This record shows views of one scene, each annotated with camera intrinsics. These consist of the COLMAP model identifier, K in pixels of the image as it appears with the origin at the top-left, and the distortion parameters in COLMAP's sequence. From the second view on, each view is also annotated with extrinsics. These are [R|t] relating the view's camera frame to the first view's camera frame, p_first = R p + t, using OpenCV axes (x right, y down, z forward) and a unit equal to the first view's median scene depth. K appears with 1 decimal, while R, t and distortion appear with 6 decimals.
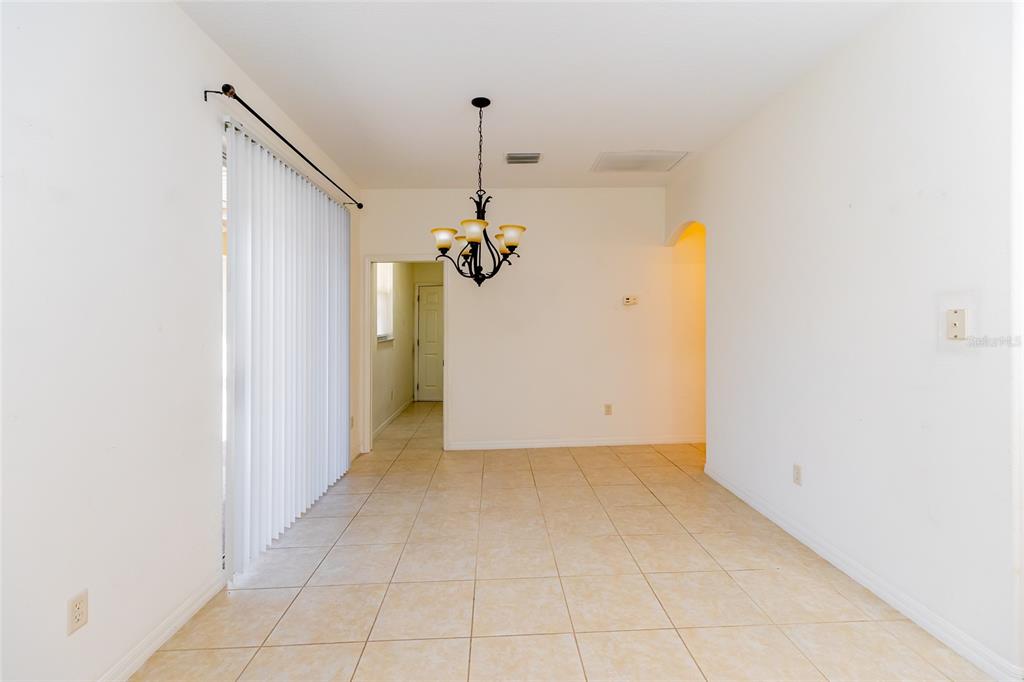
lens RADIAL K [[481.6, 0, 531.2], [0, 481.6, 319.1], [0, 0, 1]] dist [0.003486, -0.001926]
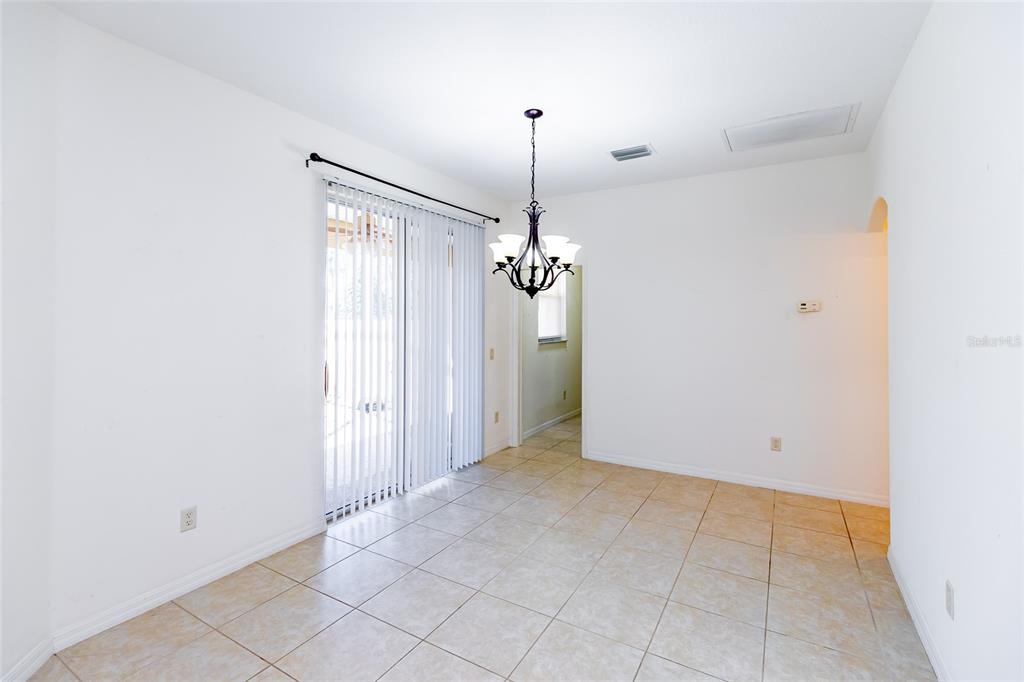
lens RADIAL K [[481.6, 0, 483.5], [0, 481.6, 310.7], [0, 0, 1]] dist [0.003486, -0.001926]
pose [[0.823973, 0.008520, -0.566565, 0.356230], [-0.013382, 0.999901, -0.004425, -0.036093], [0.566471, 0.011228, 0.824005, 0.121312]]
